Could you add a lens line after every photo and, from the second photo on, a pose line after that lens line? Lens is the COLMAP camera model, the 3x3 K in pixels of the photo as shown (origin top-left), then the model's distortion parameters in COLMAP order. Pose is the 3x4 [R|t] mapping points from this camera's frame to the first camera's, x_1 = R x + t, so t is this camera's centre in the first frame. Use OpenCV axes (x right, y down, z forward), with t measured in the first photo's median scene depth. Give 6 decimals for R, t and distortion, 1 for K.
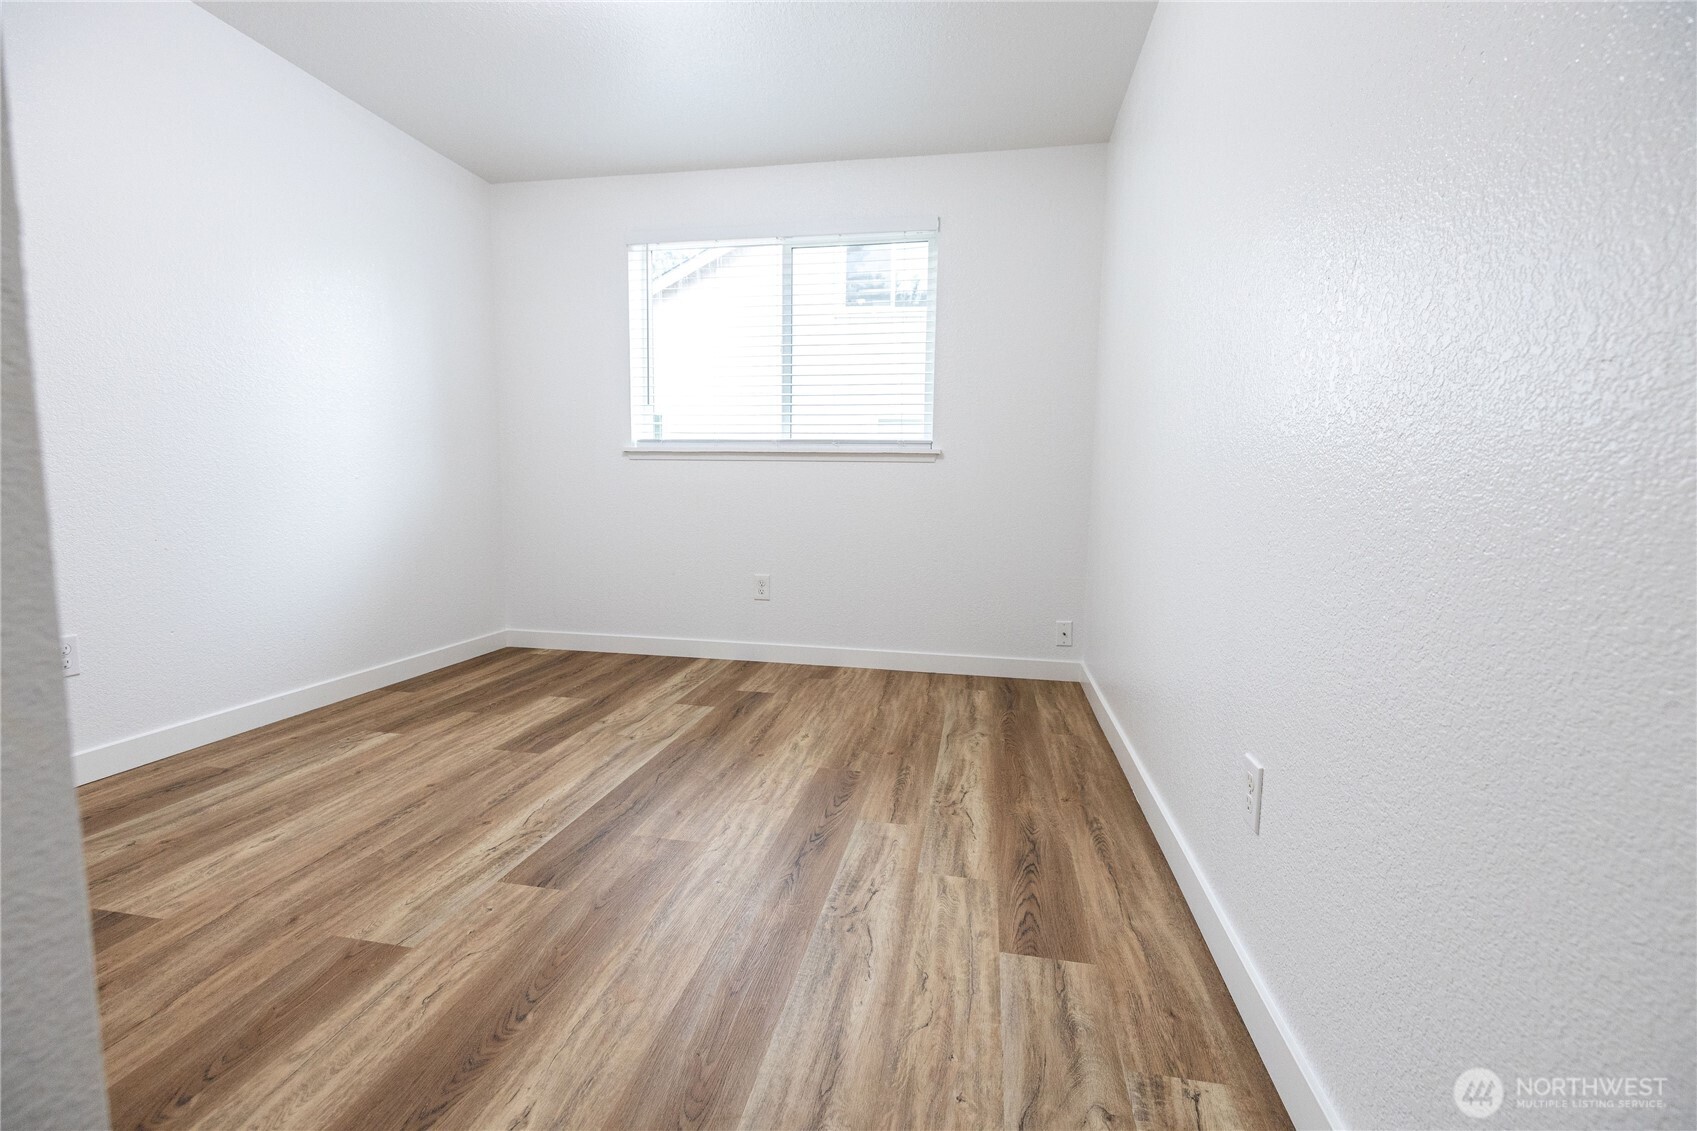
lens RADIAL K [[712.1, 0, 848.3], [0, 712.1, 563.6], [0, 0, 1]] dist [-0.000075, 0.000444]
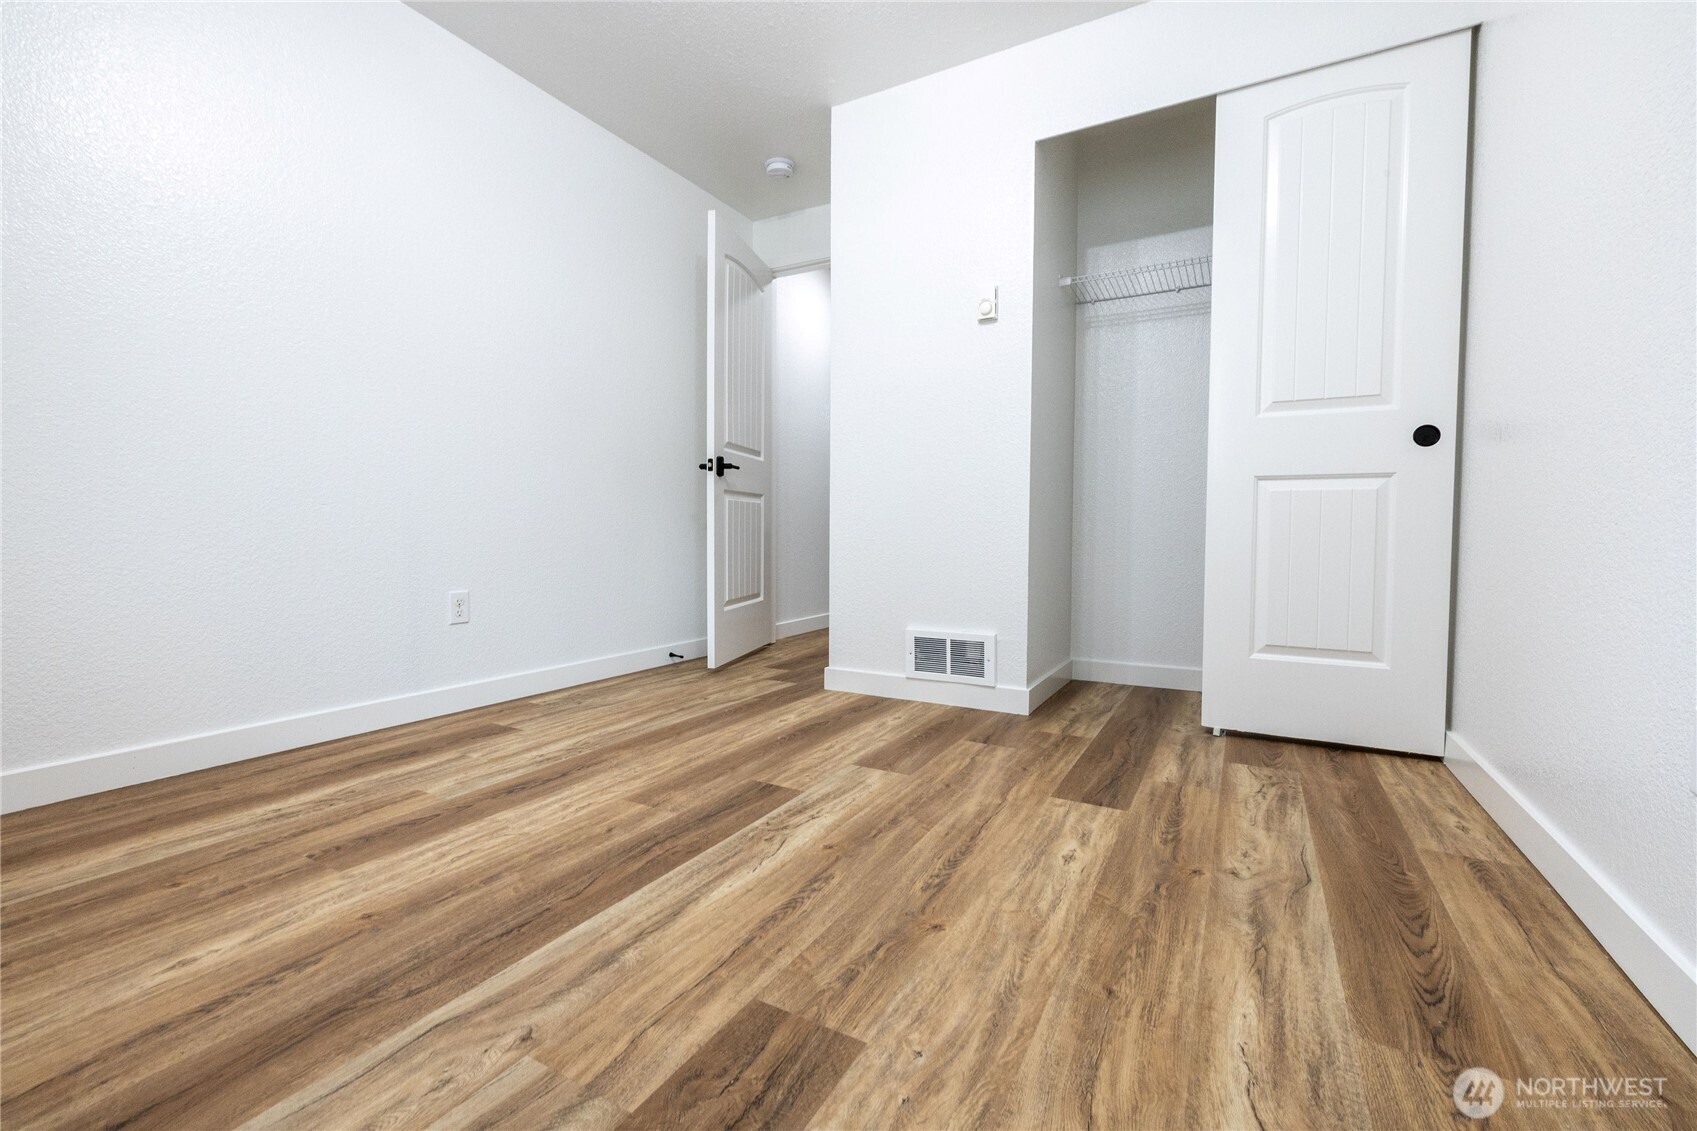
lens RADIAL K [[712.1, 0, 849.4], [0, 712.1, 562.2], [0, 0, 1]] dist [-0.000075, 0.000444]
pose [[-0.948584, -0.036513, 0.314412, -0.727690], [0.011903, 0.988507, 0.150706, -0.069152], [-0.316301, 0.146700, -0.937248, 1.601844]]
